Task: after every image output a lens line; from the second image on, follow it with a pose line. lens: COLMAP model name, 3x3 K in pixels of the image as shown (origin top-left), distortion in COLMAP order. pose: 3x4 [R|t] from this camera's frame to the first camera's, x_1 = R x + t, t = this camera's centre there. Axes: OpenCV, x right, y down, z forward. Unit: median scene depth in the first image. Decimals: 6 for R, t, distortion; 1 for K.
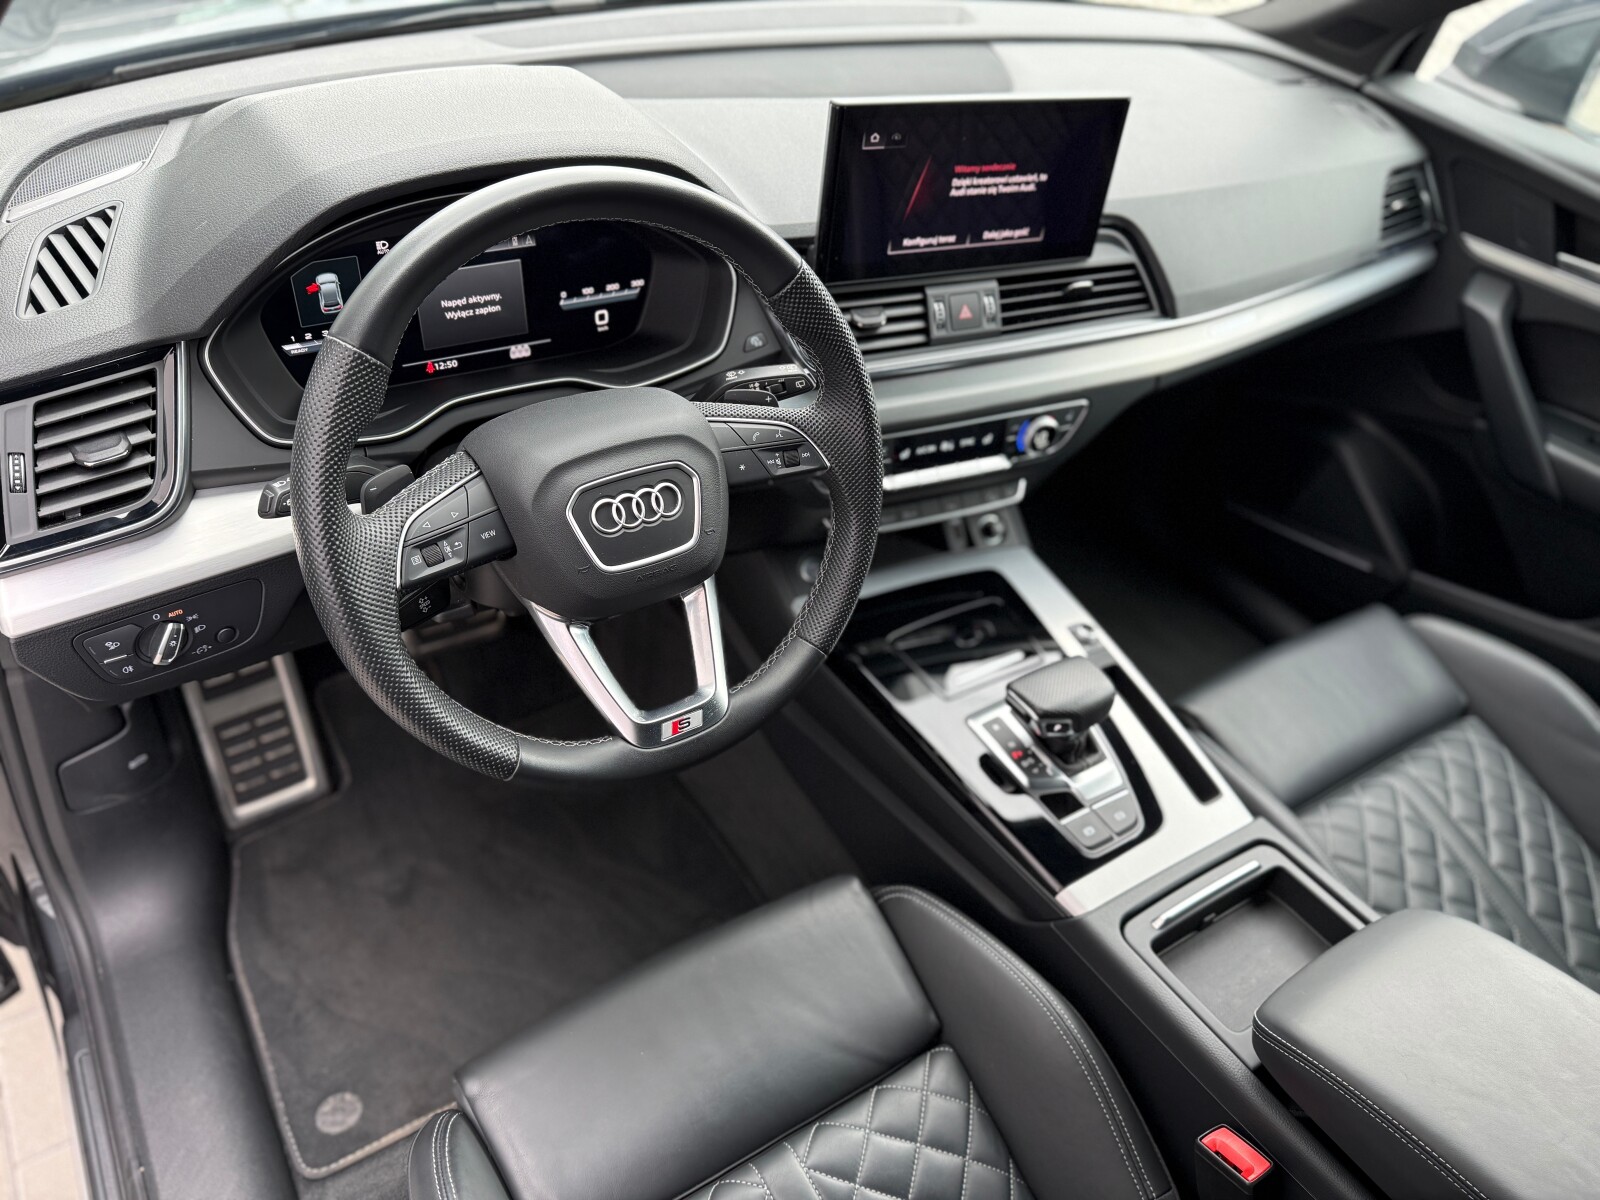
lens RADIAL K [[1135.0, 0, 791.2], [0, 1135.0, 613.7], [0, 0, 1]] dist [0.048302, -0.087817]
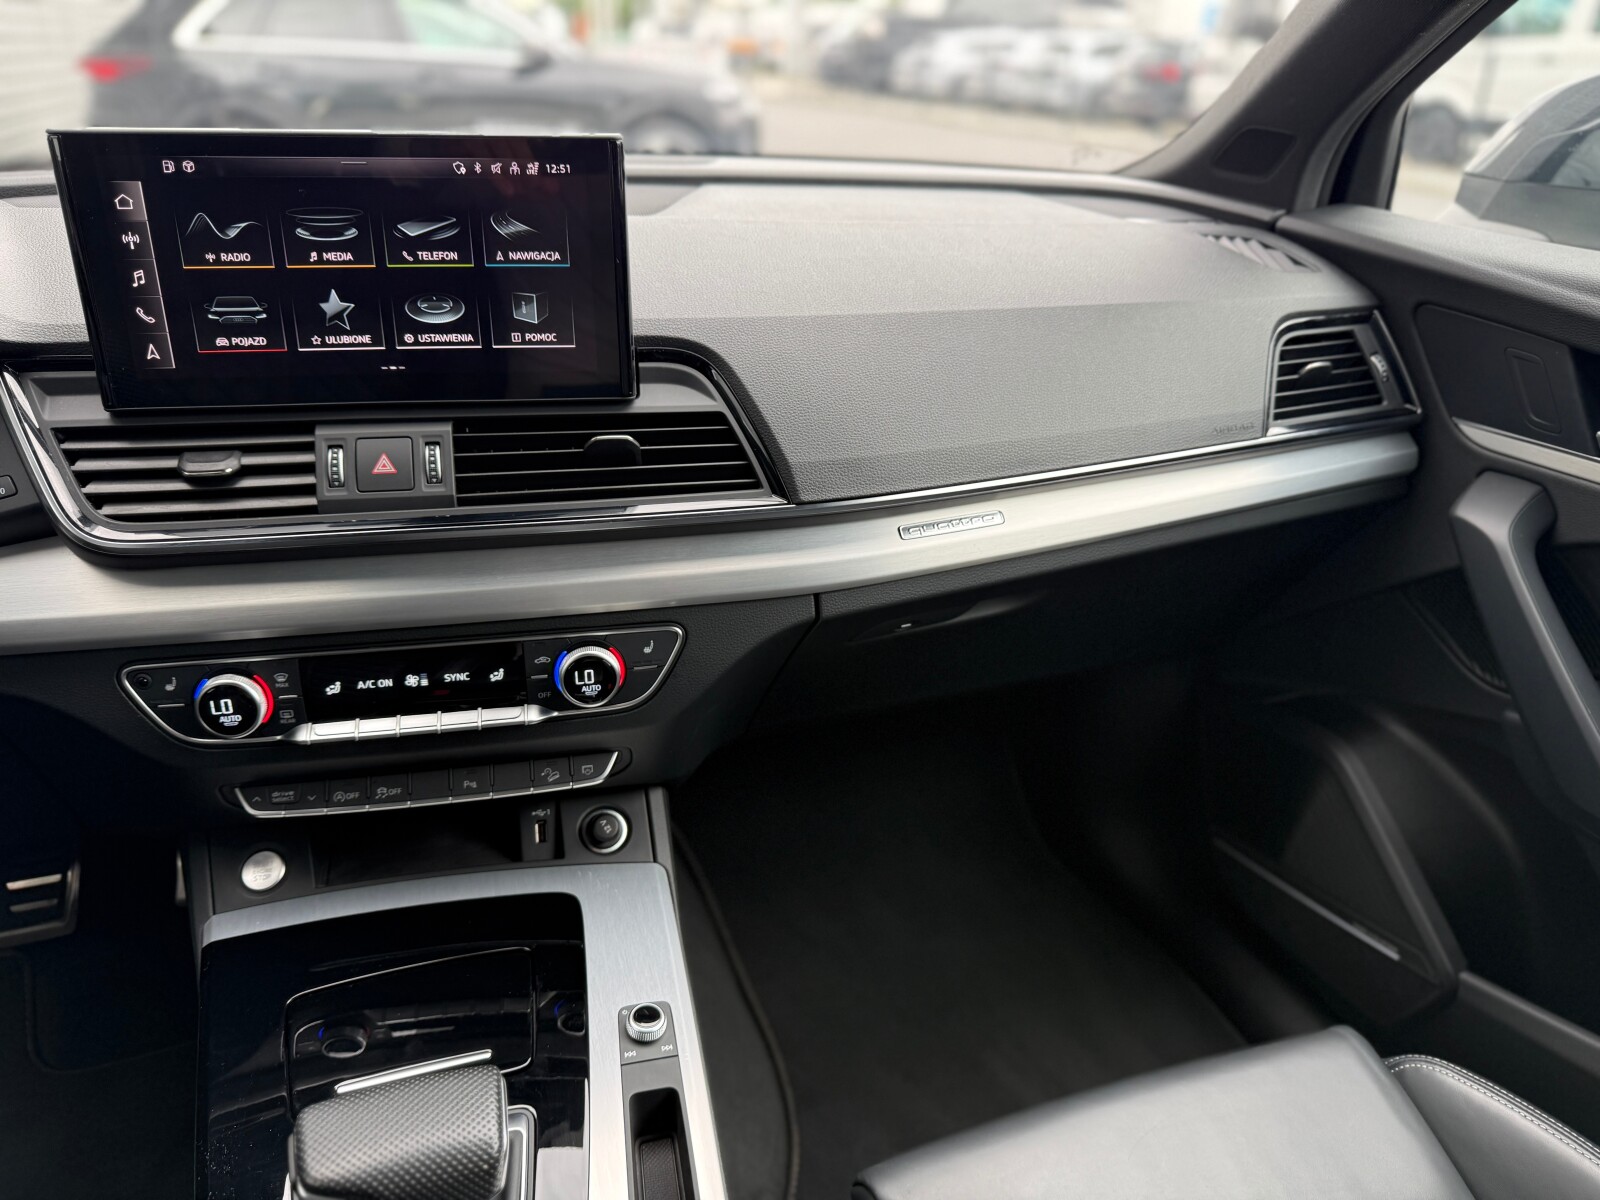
lens RADIAL K [[1135.0, 0, 803.0], [0, 1135.0, 597.3], [0, 0, 1]] dist [0.048302, -0.087817]
pose [[0.968749, 0.022474, -0.247022, 0.513871], [-0.092758, 0.956454, -0.276751, -0.038868], [0.230045, 0.291016, 0.928649, 0.465188]]
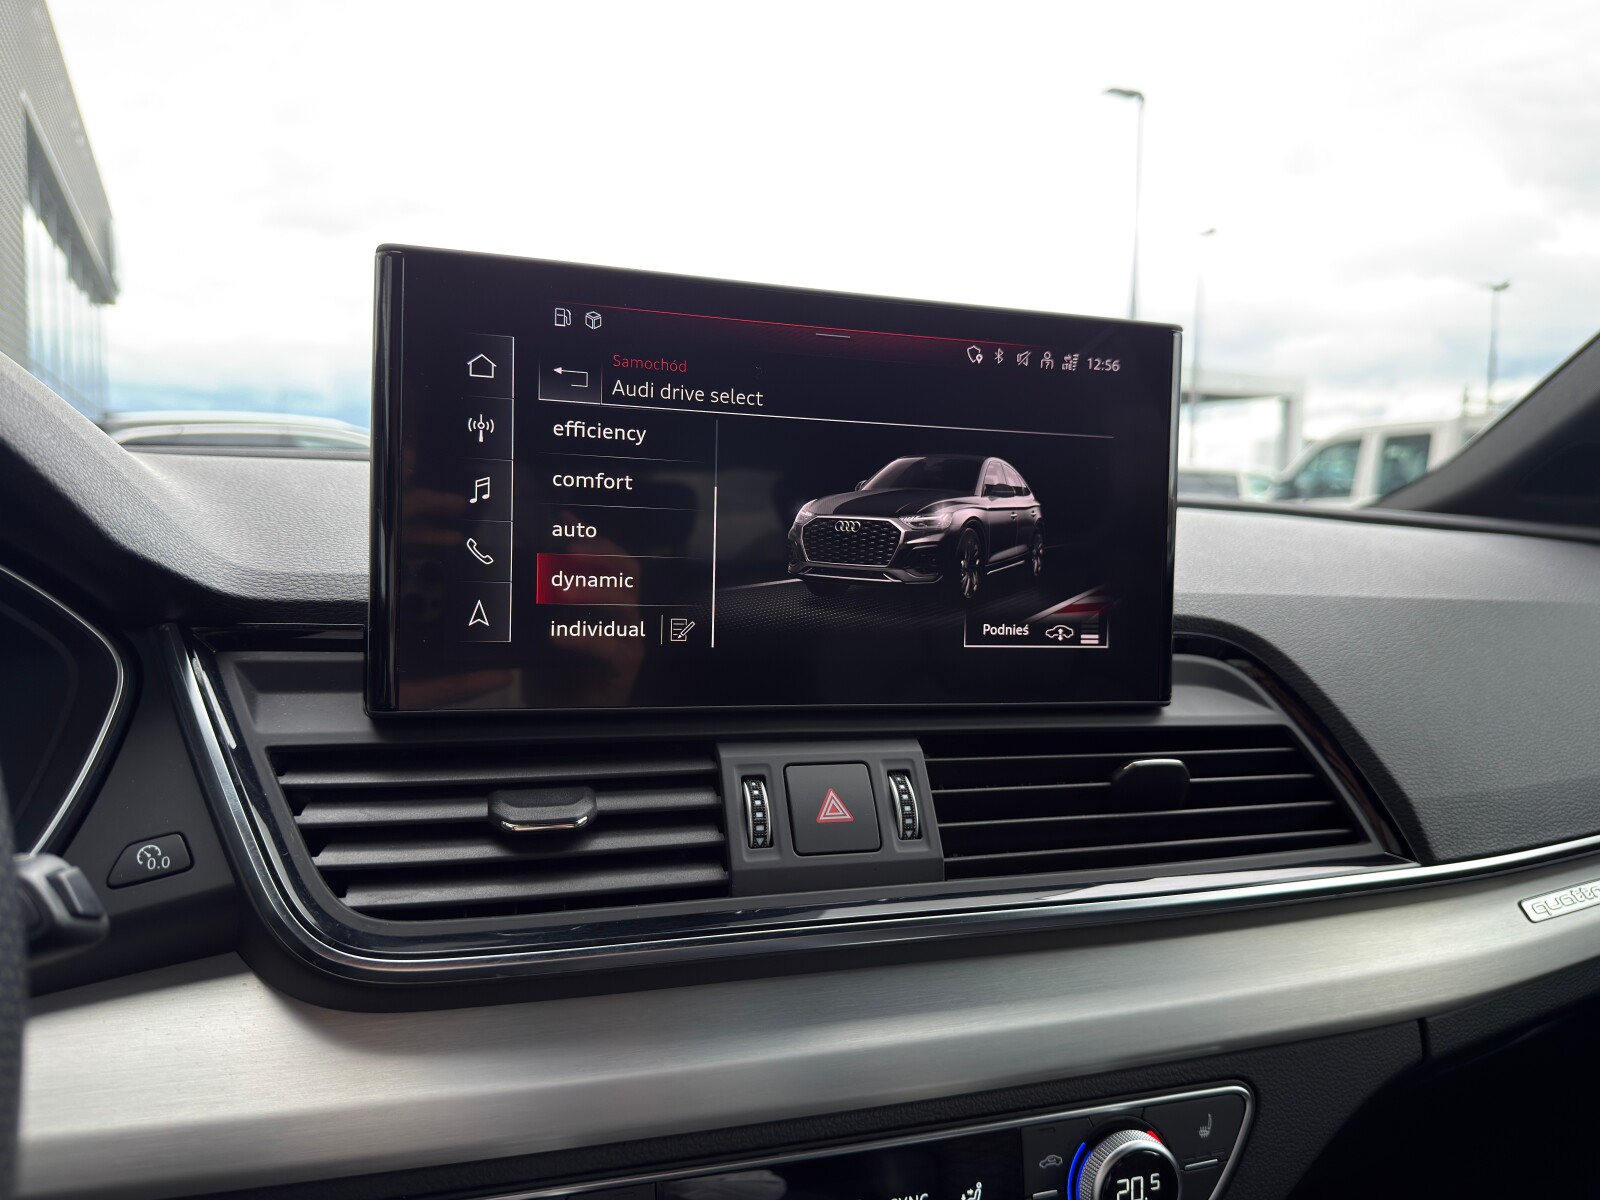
lens RADIAL K [[1135.0, 0, 799.4], [0, 1135.0, 614.8], [0, 0, 1]] dist [0.048302, -0.087817]
pose [[0.990225, -0.061800, -0.125041, 0.184026], [-0.025752, 0.800068, -0.599357, -0.088570], [0.137082, 0.596718, 0.790655, 0.638374]]
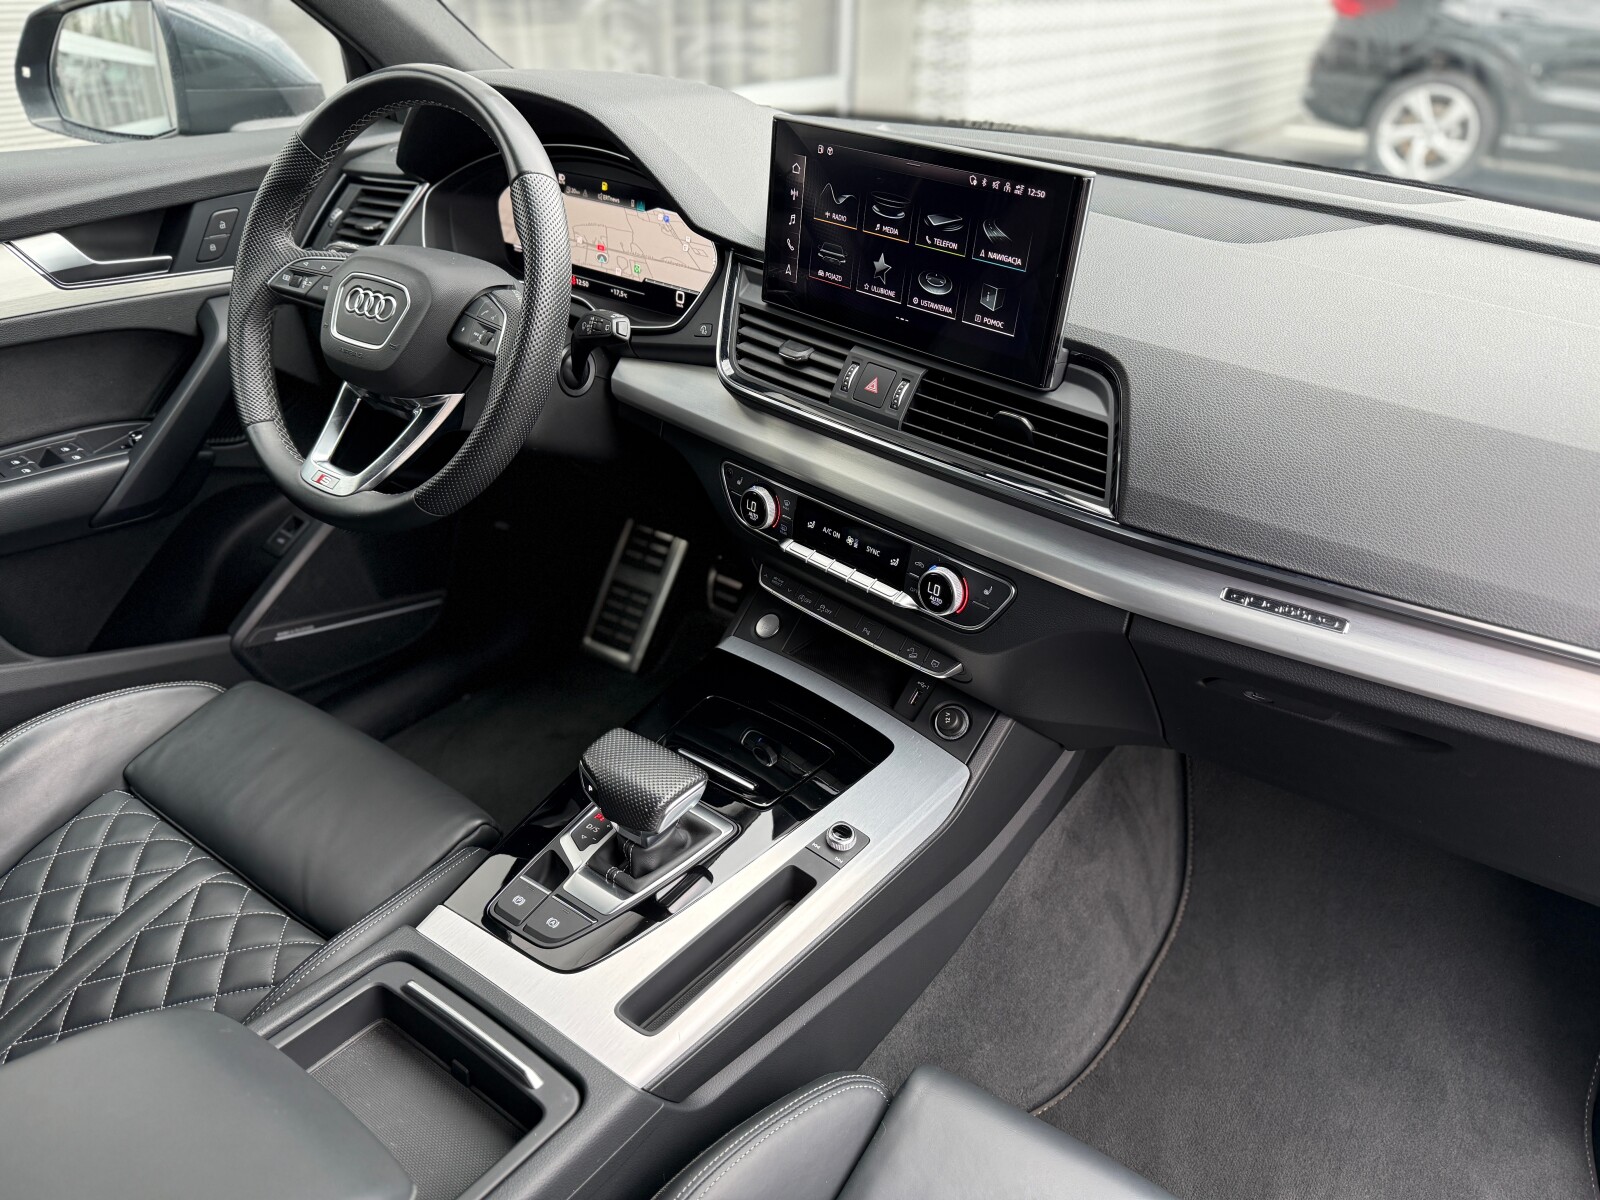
lens RADIAL K [[1135.0, 0, 803.7], [0, 1135.0, 613.3], [0, 0, 1]] dist [0.048302, -0.087817]
pose [[0.372124, 0.395877, -0.839527, 0.894606], [-0.613466, 0.783665, 0.097614, -0.172237], [0.696551, 0.478697, 0.534478, 0.556494]]
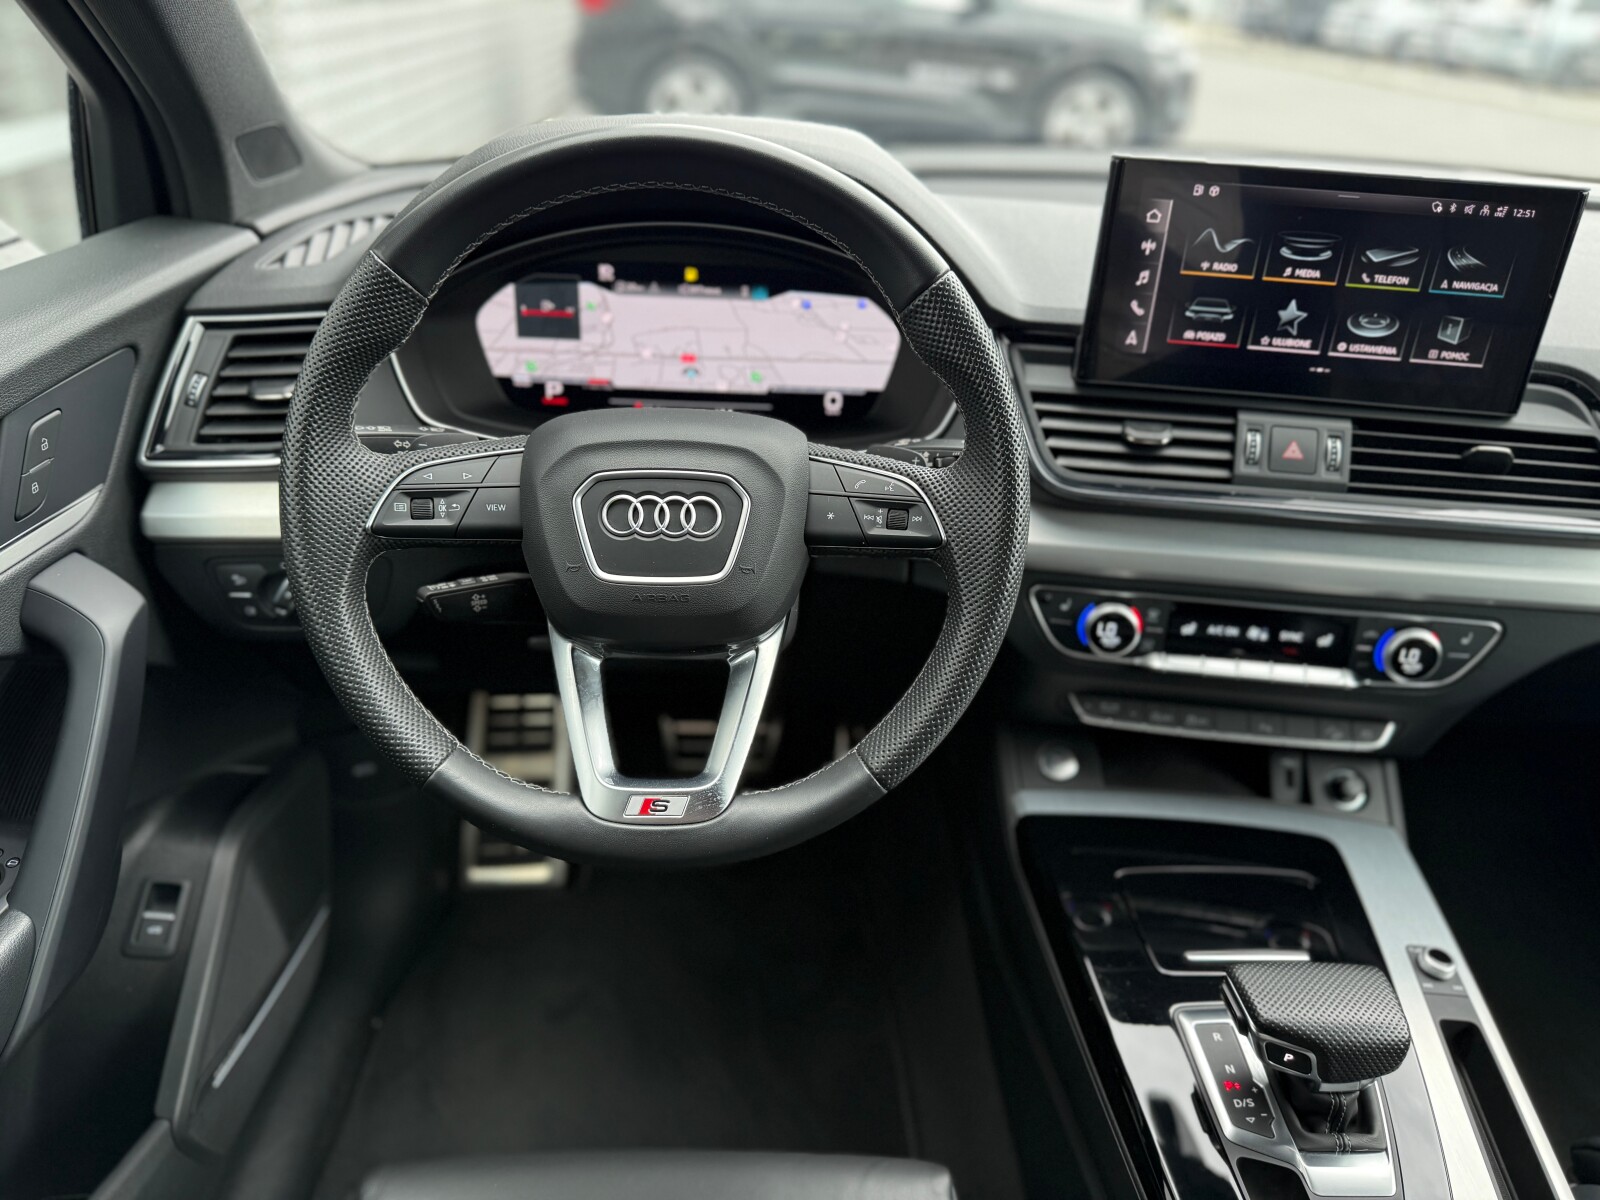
lens RADIAL K [[1135.0, 0, 802.6], [0, 1135.0, 597.1], [0, 0, 1]] dist [0.048302, -0.087817]
pose [[0.855477, 0.183320, -0.484306, 0.246644], [-0.303150, 0.935525, -0.181367, 0.054400], [0.419832, 0.301973, 0.855893, 0.244711]]
